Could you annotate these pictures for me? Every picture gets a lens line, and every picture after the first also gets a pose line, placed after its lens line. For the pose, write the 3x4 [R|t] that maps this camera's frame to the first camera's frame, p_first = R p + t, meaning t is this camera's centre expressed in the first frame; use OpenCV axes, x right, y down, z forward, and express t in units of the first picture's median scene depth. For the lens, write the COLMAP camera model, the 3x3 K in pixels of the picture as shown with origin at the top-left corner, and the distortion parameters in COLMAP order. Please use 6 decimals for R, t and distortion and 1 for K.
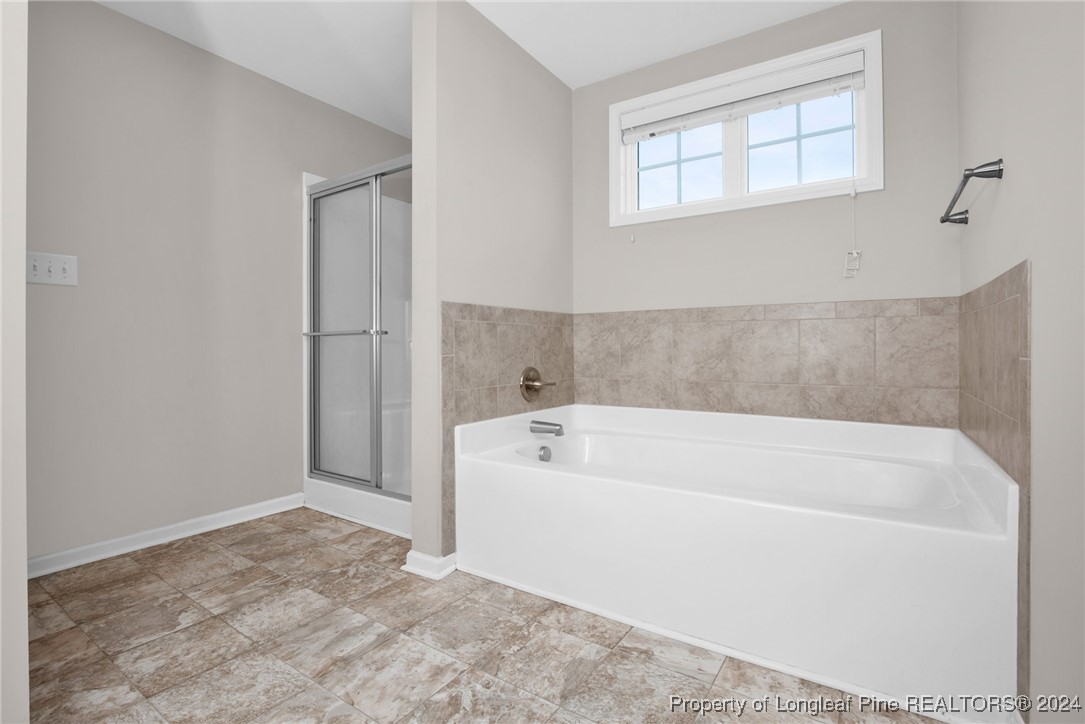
lens RADIAL K [[516.2, 0, 538.7], [0, 516.2, 353.3], [0, 0, 1]] dist [-0.026723, 0.007904]
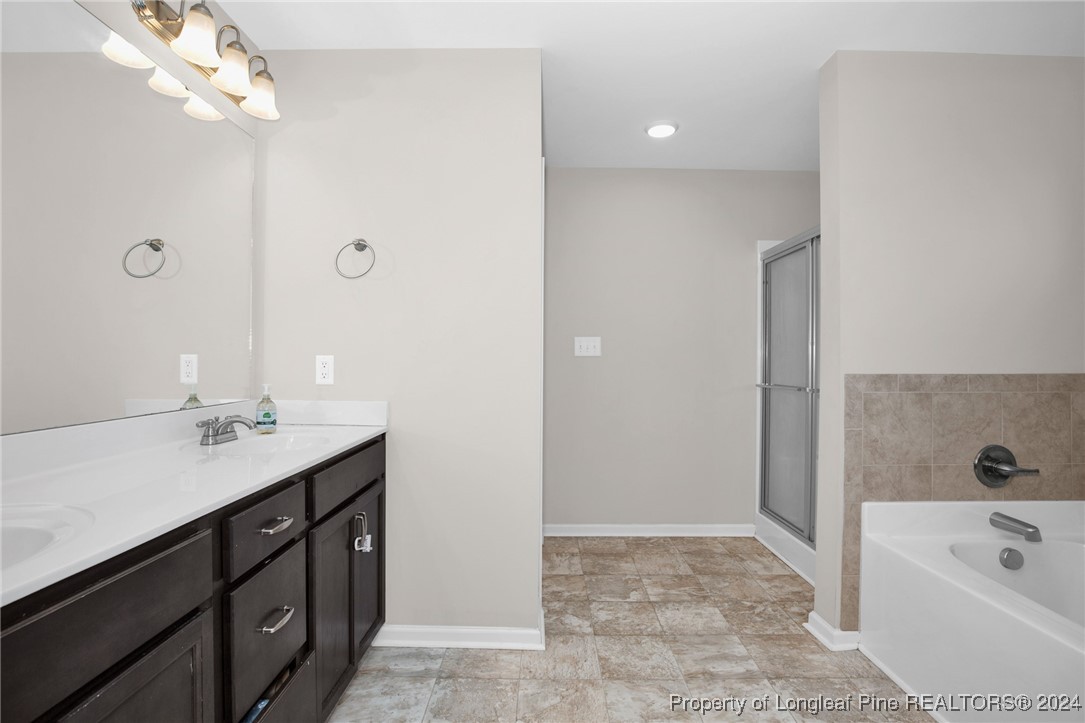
lens RADIAL K [[511.5, 0, 537.5], [0, 511.5, 369.4], [0, 0, 1]] dist [-0.019117, 0.000312]
pose [[0.564516, 0.016792, -0.825251, 0.279621], [-0.013198, 0.999849, 0.011316, -0.112068], [0.825316, 0.004504, 0.564653, -0.041362]]
